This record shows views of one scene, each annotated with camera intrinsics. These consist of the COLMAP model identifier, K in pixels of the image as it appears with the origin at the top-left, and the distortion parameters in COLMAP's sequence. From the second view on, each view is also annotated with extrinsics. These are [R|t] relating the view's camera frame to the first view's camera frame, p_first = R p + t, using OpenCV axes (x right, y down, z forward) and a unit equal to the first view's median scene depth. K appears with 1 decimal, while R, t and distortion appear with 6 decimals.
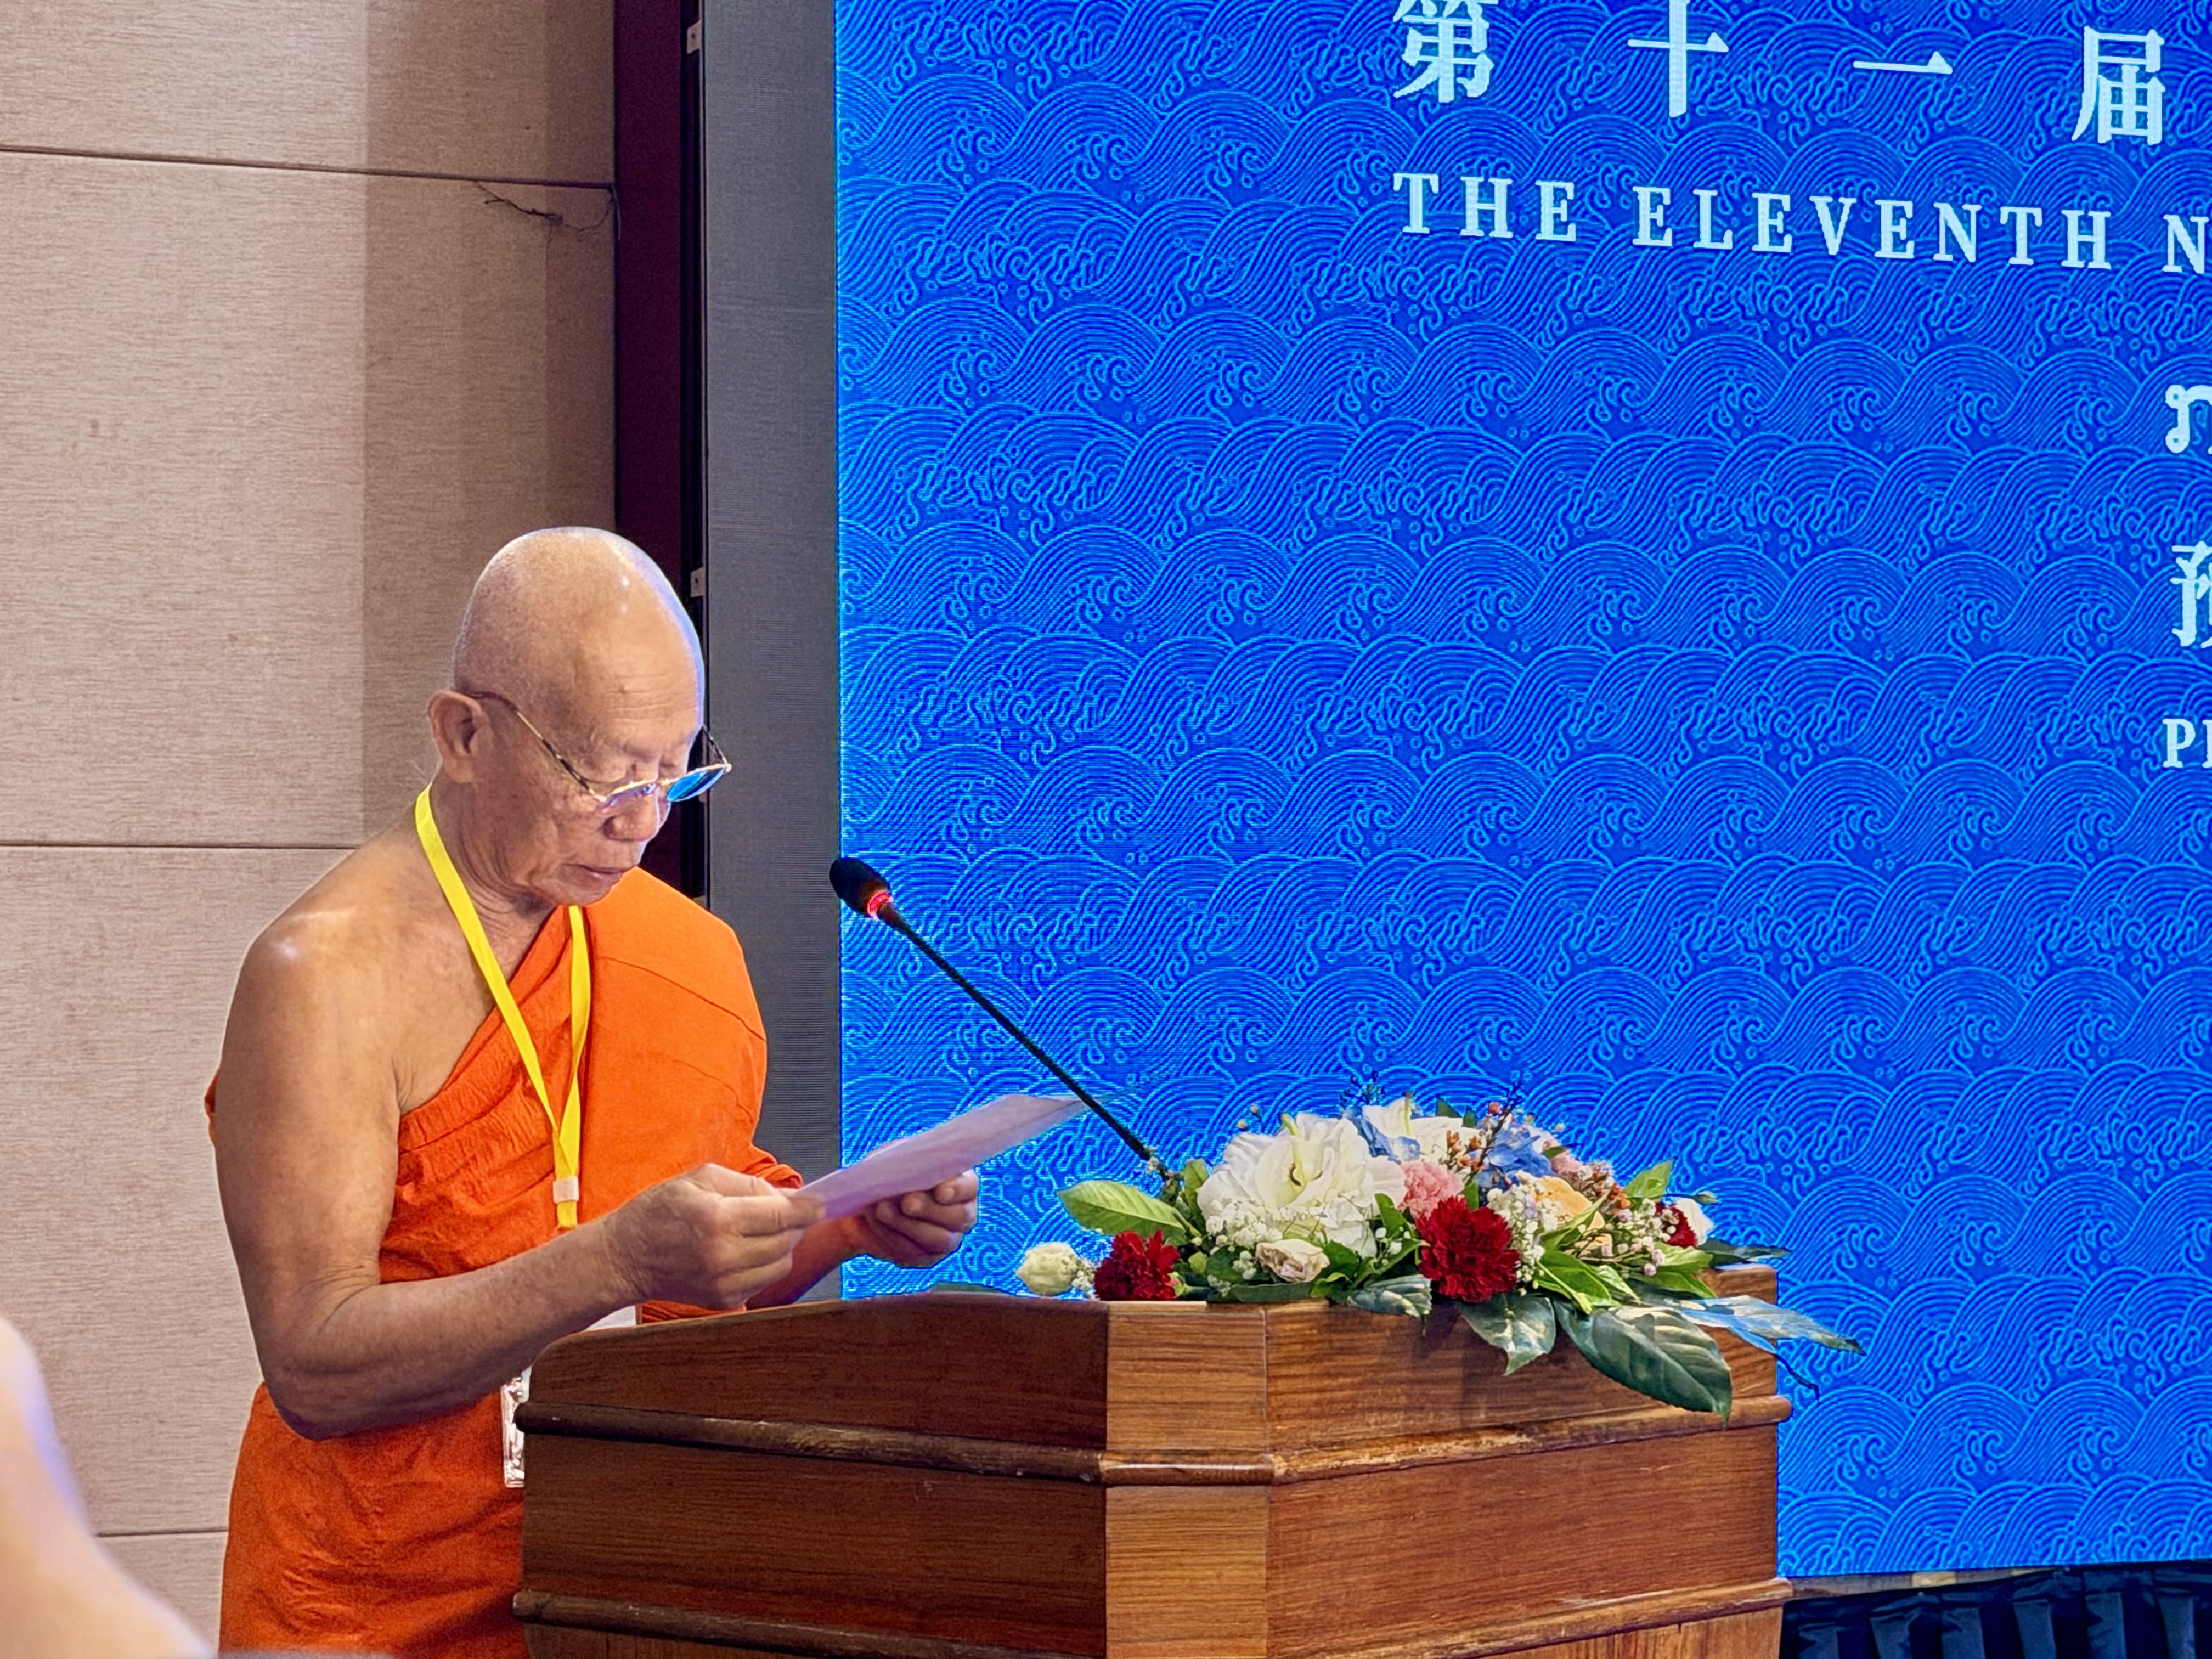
lens RADIAL K [[5205.9, 0, 1057.0], [0, 5205.9, 881.1], [0, 0, 1]] dist [0.098810, 0.000000]
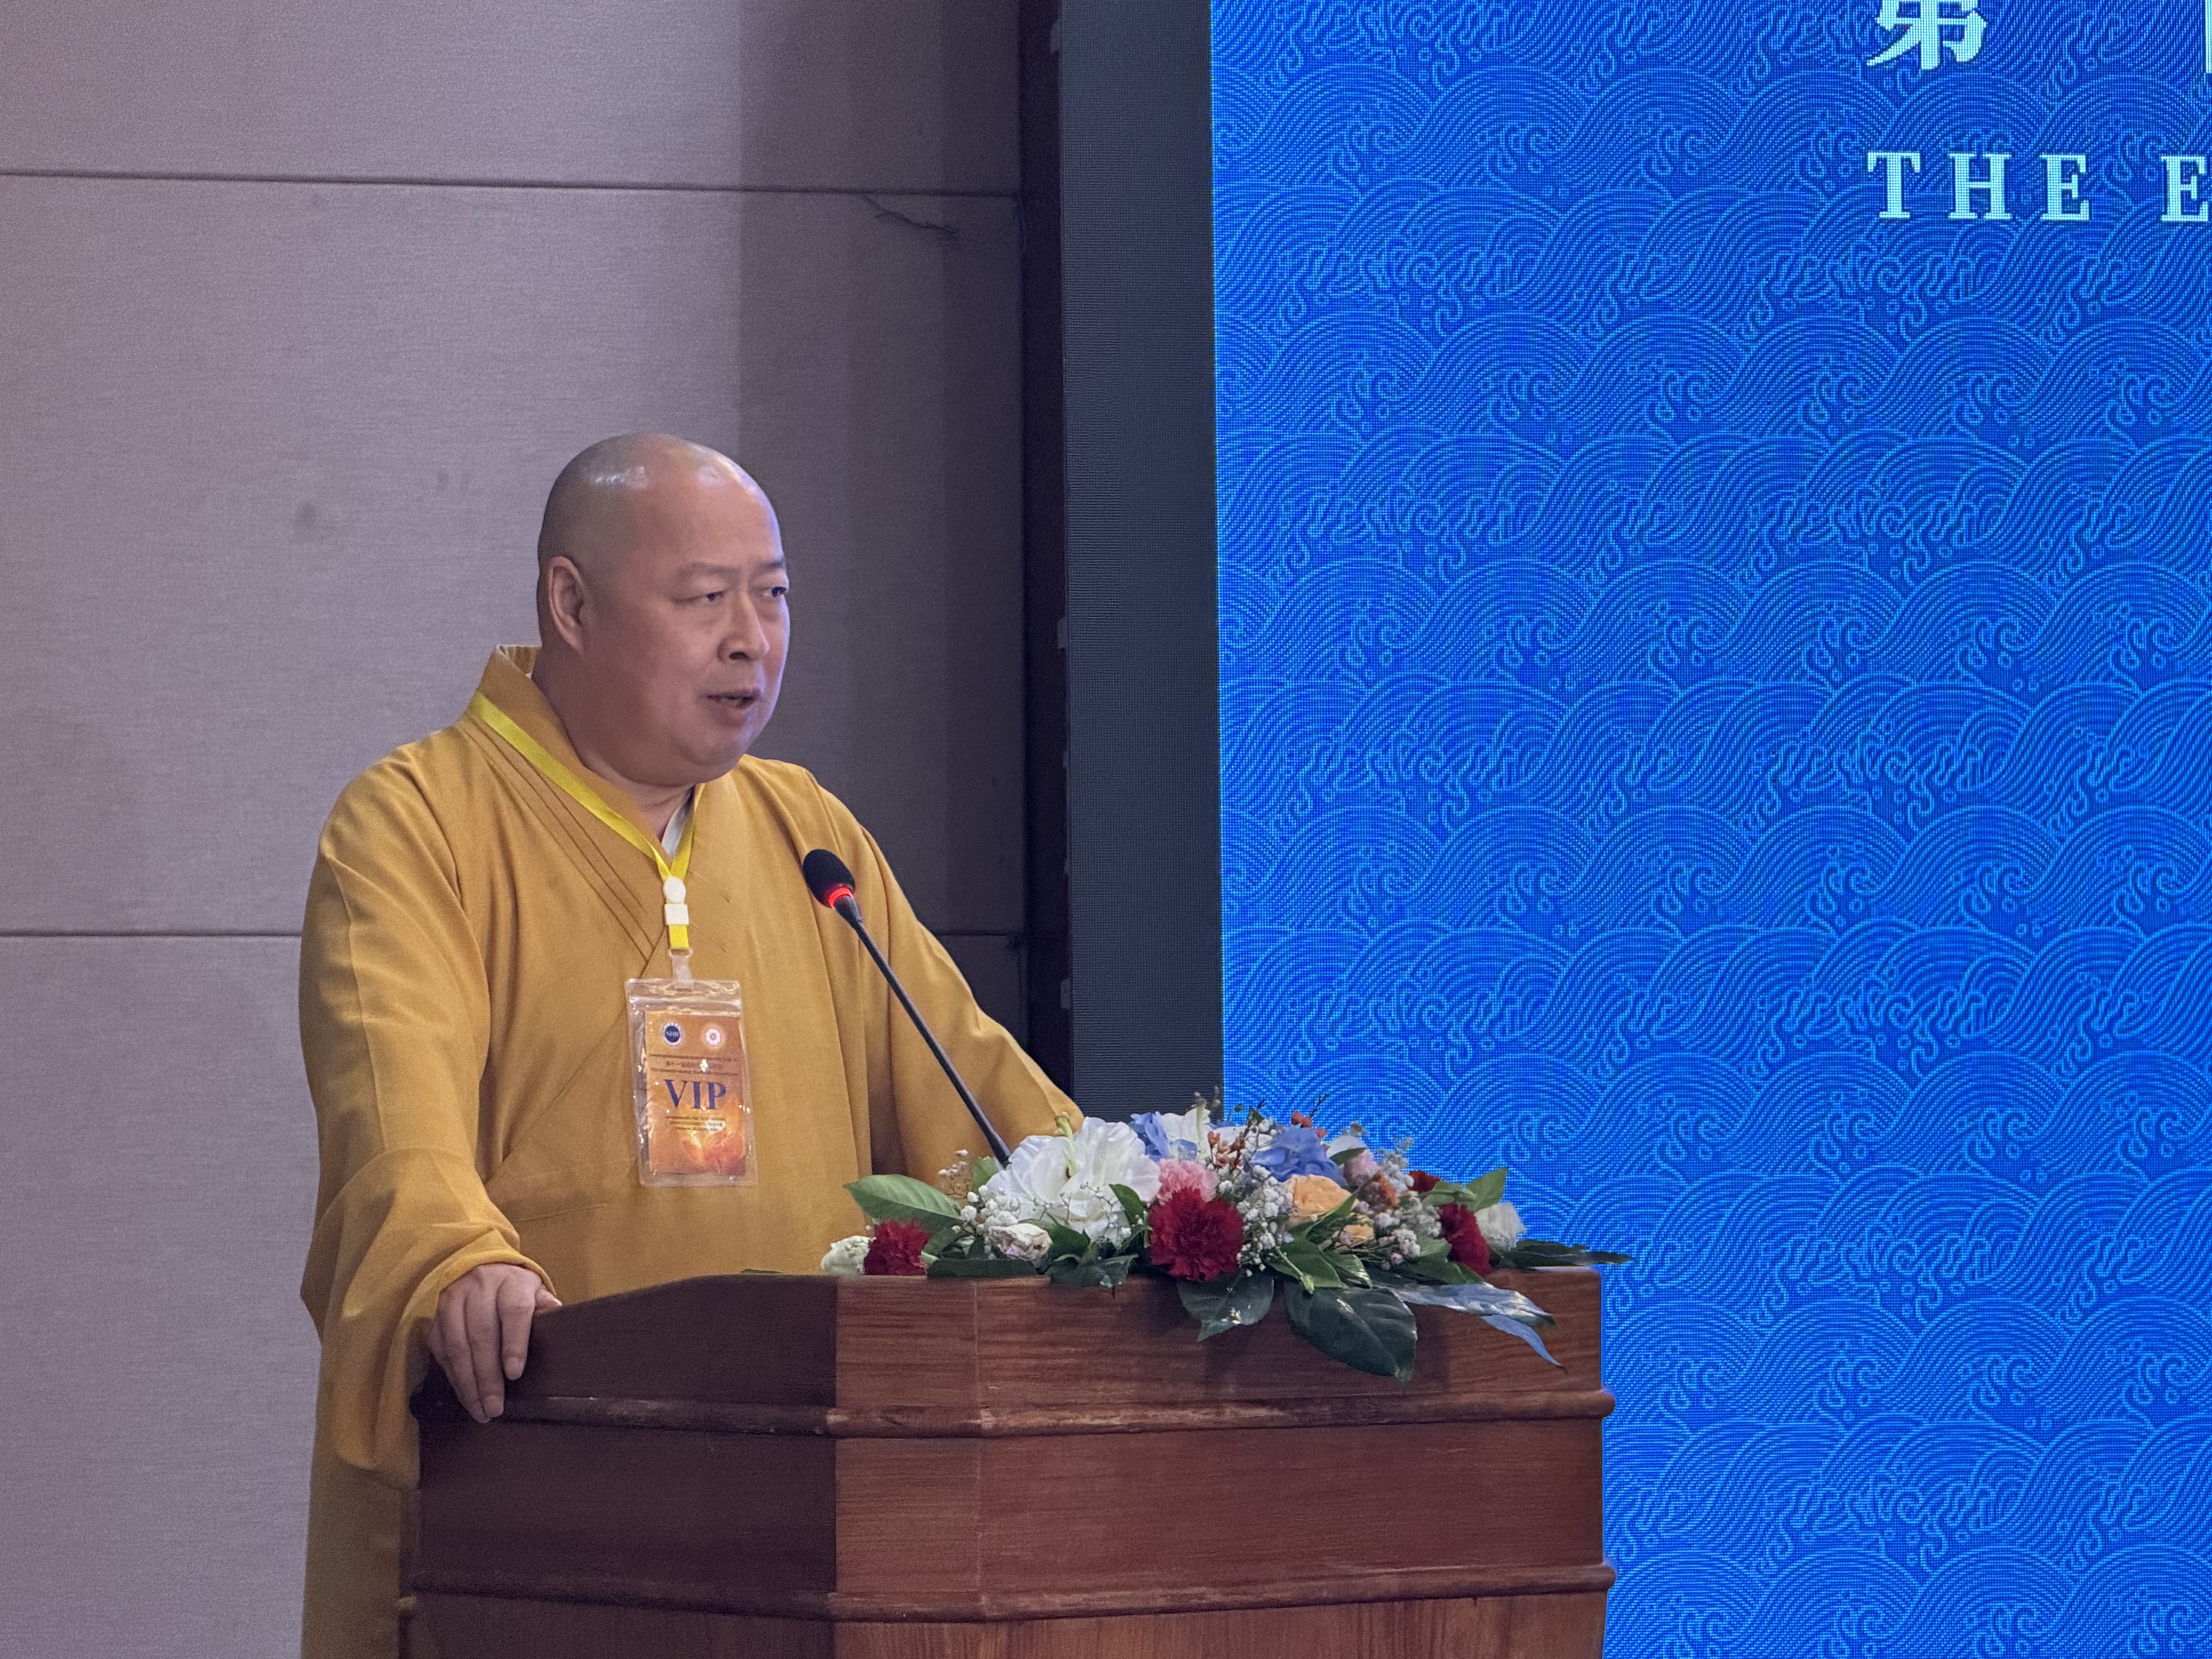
lens RADIAL K [[7485.8, 0, 1107.2], [0, 7485.8, 828.5], [0, 0, 1]] dist [0.128748, 0.000000]
pose [[0.983316, -0.017230, -0.181085, 0.167693], [0.011912, 0.999466, -0.030416, 0.015840], [0.181513, 0.027752, 0.982997, -0.270158]]
